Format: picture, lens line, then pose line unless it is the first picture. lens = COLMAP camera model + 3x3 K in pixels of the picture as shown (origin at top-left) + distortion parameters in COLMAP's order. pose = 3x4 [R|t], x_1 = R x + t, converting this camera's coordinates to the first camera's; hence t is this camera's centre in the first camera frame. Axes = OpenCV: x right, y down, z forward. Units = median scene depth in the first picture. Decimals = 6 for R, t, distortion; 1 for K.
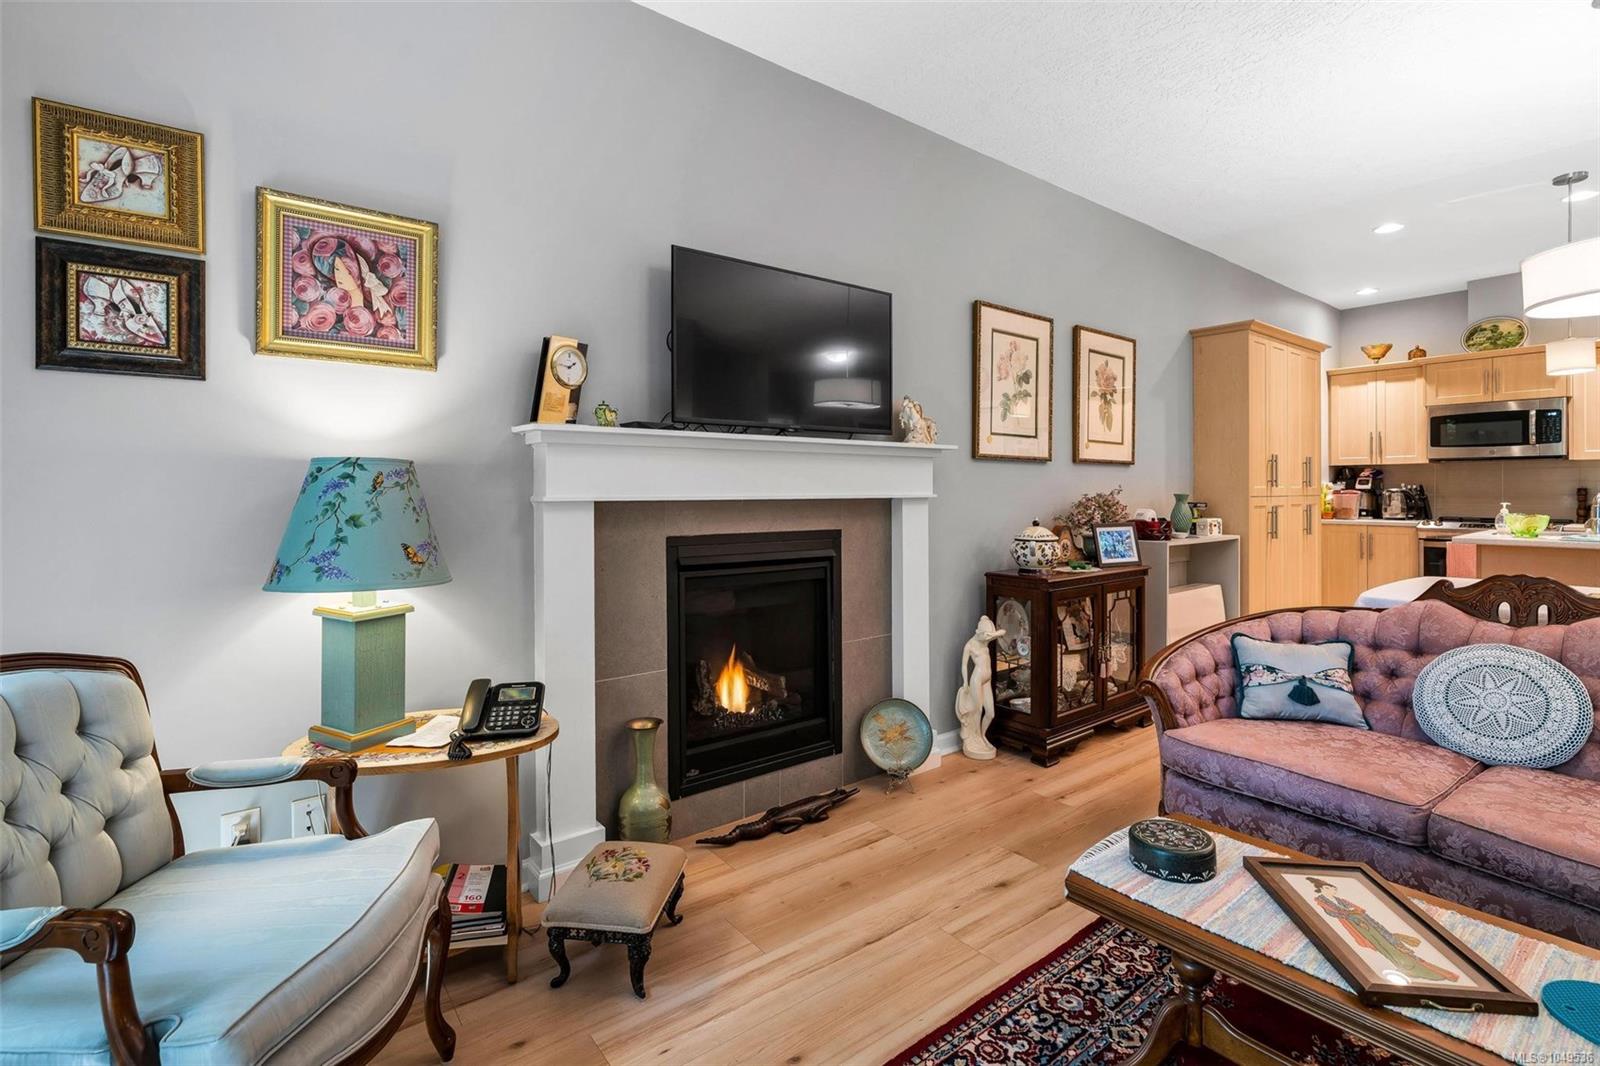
lens RADIAL K [[739.9, 0, 800.6], [0, 739.9, 492.0], [0, 0, 1]] dist [-0.011983, 0.005085]
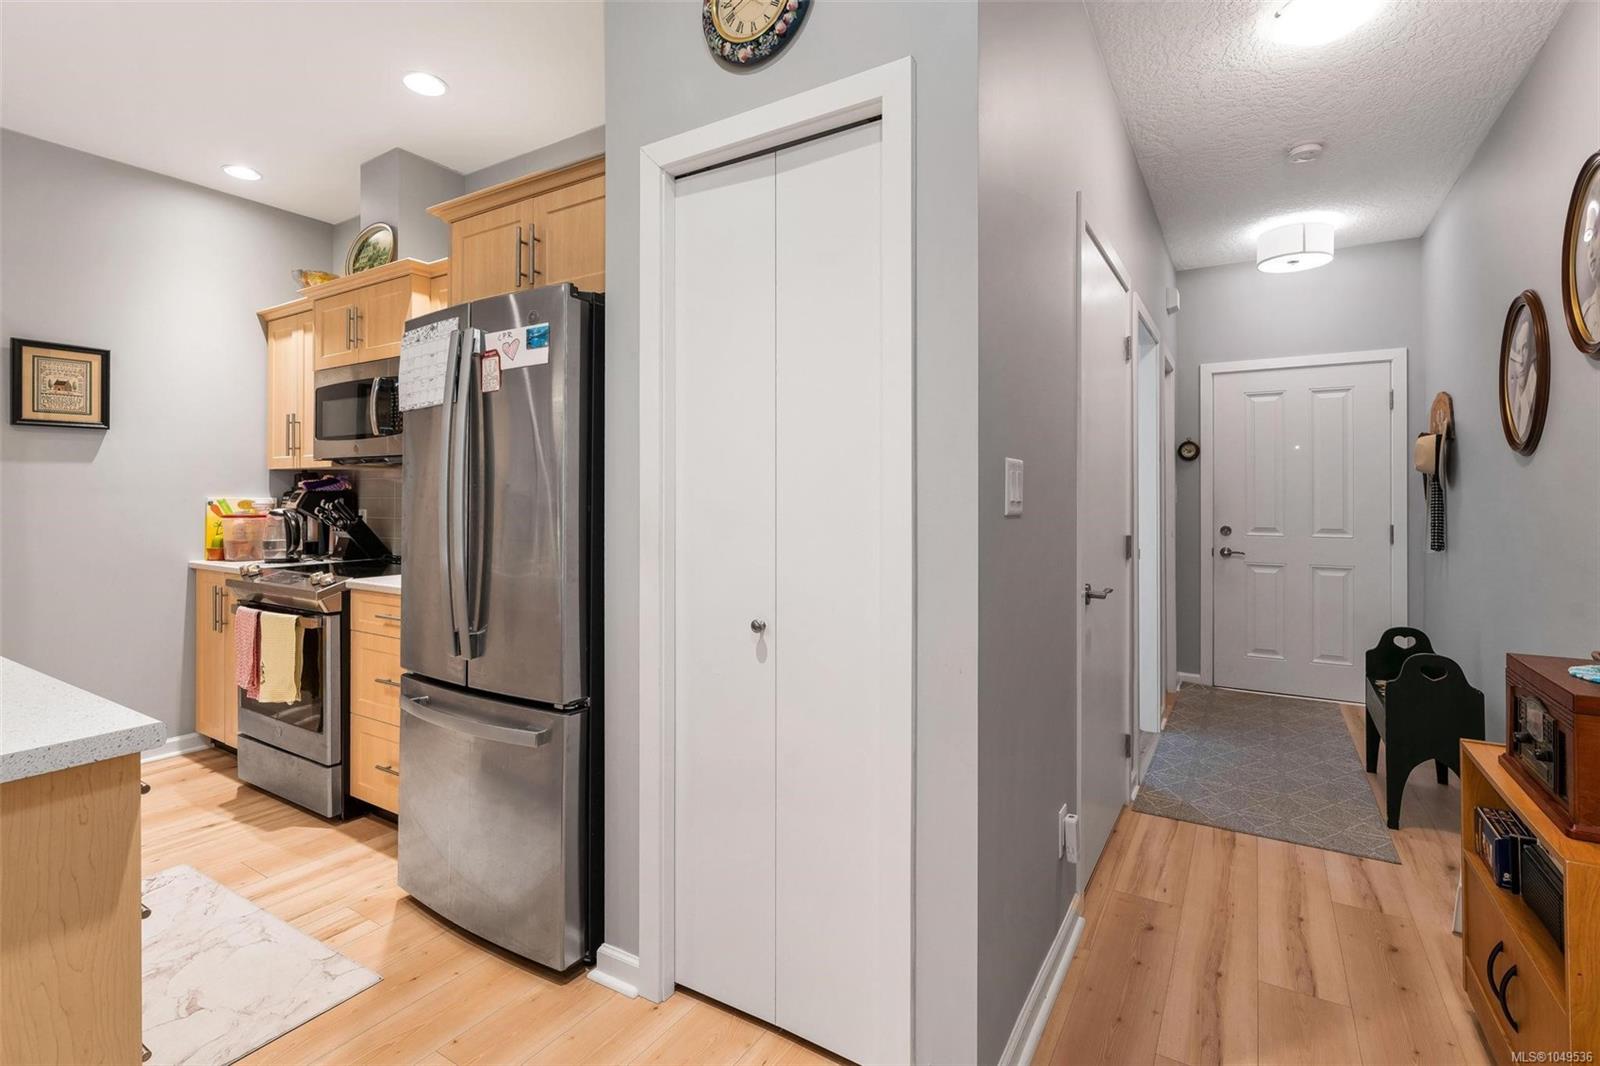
lens RADIAL K [[739.9, 0, 800.6], [0, 739.9, 492.0], [0, 0, 1]] dist [-0.011983, 0.005085]
pose [[0.937181, 0.007102, 0.348771, 2.278135], [-0.003956, 0.999945, -0.009731, -0.032999], [-0.348821, 0.007740, 0.937157, 0.689931]]
